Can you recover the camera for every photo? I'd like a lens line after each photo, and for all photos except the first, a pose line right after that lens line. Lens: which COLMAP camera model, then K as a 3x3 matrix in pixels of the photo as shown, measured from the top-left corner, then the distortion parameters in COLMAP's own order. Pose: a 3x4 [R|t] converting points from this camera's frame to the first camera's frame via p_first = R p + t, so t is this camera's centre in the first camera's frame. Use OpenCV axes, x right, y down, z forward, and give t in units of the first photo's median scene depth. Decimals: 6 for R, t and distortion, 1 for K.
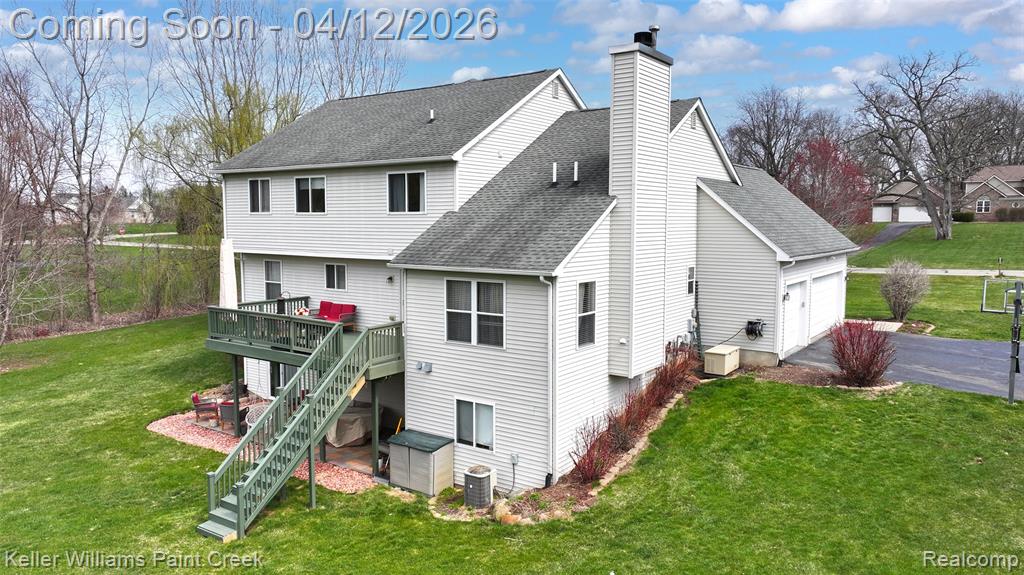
lens RADIAL K [[720.9, 0, 511.8], [0, 720.9, 285.5], [0, 0, 1]] dist [0.003627, 0.009069]
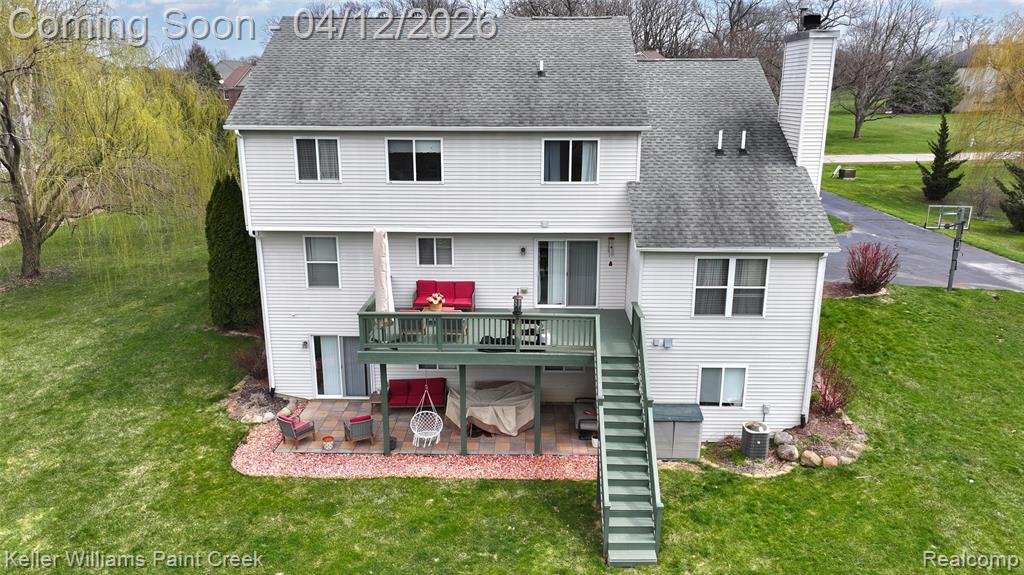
lens RADIAL K [[720.9, 0, 511.2], [0, 720.9, 288.2], [0, 0, 1]] dist [0.003627, 0.009069]
pose [[0.826690, -0.150416, 0.542180, -0.868189], [0.051413, 0.979767, 0.193423, -0.177759], [-0.560304, -0.132026, 0.817697, 0.300600]]
